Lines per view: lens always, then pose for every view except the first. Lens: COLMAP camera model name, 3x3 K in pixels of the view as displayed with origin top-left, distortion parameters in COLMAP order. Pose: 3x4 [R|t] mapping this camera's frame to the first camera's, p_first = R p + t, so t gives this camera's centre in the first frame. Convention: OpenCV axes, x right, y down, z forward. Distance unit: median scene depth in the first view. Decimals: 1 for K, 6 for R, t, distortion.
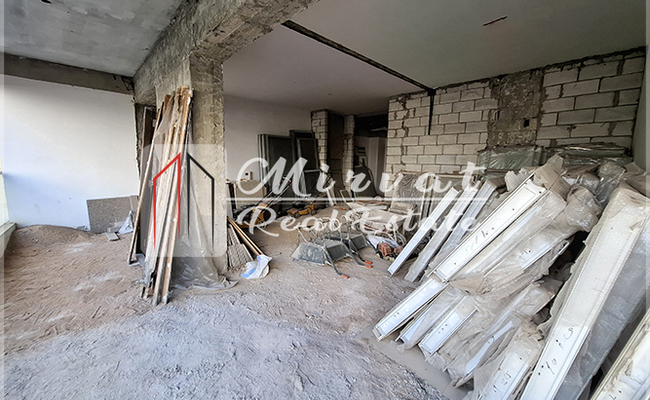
lens RADIAL K [[255.6, 0, 322.8], [0, 255.6, 196.5], [0, 0, 1]] dist [-0.006118, 0.000807]
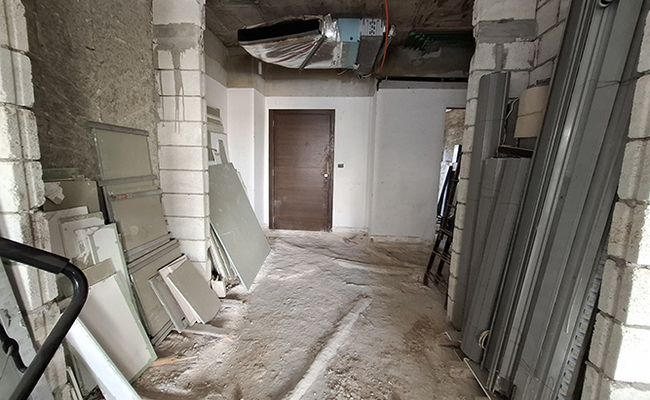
lens RADIAL K [[255.6, 0, 322.8], [0, 255.6, 196.5], [0, 0, 1]] dist [-0.006118, 0.000807]
pose [[0.756933, -0.101749, 0.645523, 0.068376], [0.086761, 0.994707, 0.055053, -0.177058], [-0.647708, 0.014335, 0.761754, 1.494260]]
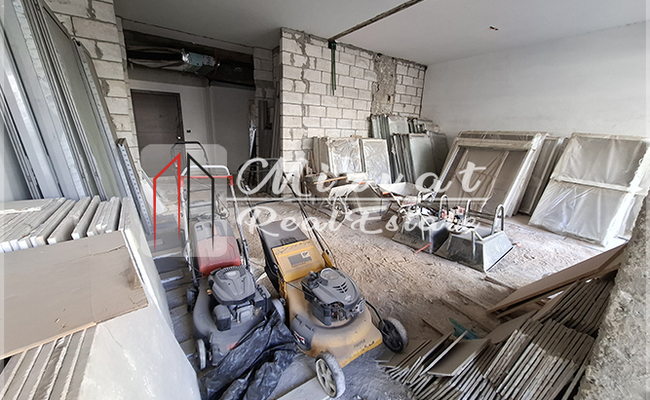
lens RADIAL K [[255.6, 0, 322.8], [0, 255.6, 196.5], [0, 0, 1]] dist [-0.006118, 0.000807]
pose [[0.158794, -0.264649, 0.951181, -0.702617], [0.099998, 0.962762, 0.251177, -0.160820], [-0.982235, 0.055230, 0.179345, 1.133485]]
